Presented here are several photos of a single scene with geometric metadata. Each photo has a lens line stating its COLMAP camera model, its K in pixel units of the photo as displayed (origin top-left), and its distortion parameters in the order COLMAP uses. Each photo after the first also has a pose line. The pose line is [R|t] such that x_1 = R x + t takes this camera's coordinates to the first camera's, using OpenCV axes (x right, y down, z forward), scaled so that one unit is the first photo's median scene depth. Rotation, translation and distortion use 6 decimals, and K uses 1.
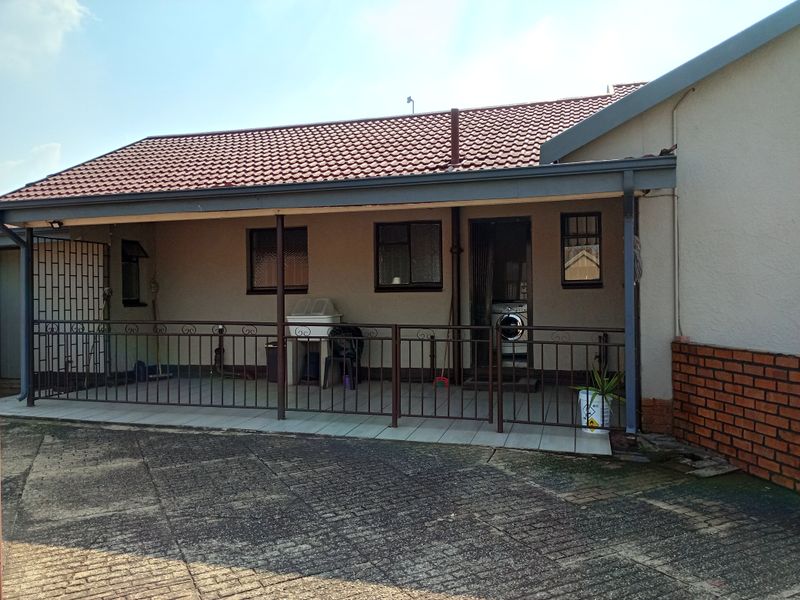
lens RADIAL K [[641.2, 0, 398.9], [0, 641.2, 296.5], [0, 0, 1]] dist [0.099801, -0.167196]
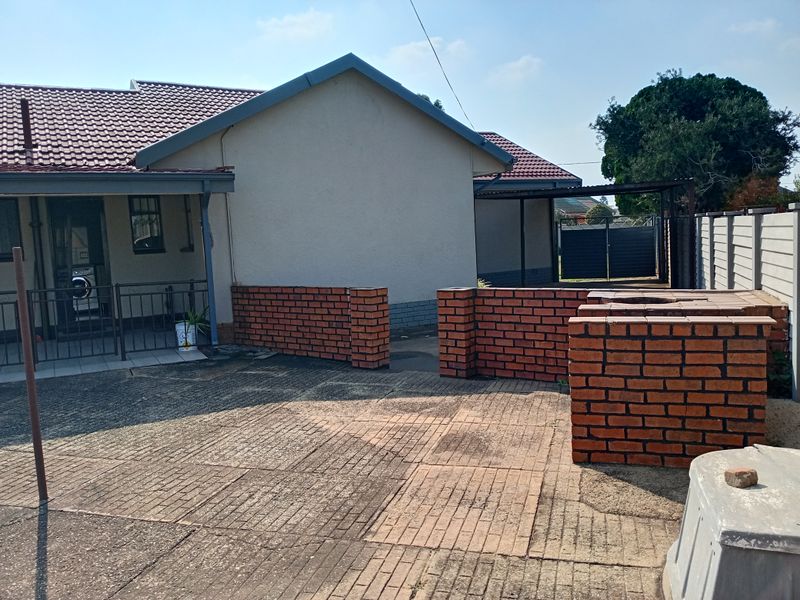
lens RADIAL K [[641.2, 0, 398.9], [0, 641.2, 296.5], [0, 0, 1]] dist [0.099801, -0.167196]
pose [[0.712891, -0.090372, 0.695428, -0.392979], [0.041326, 0.995352, 0.086984, -0.025977], [-0.700056, -0.033271, 0.713312, -0.423619]]
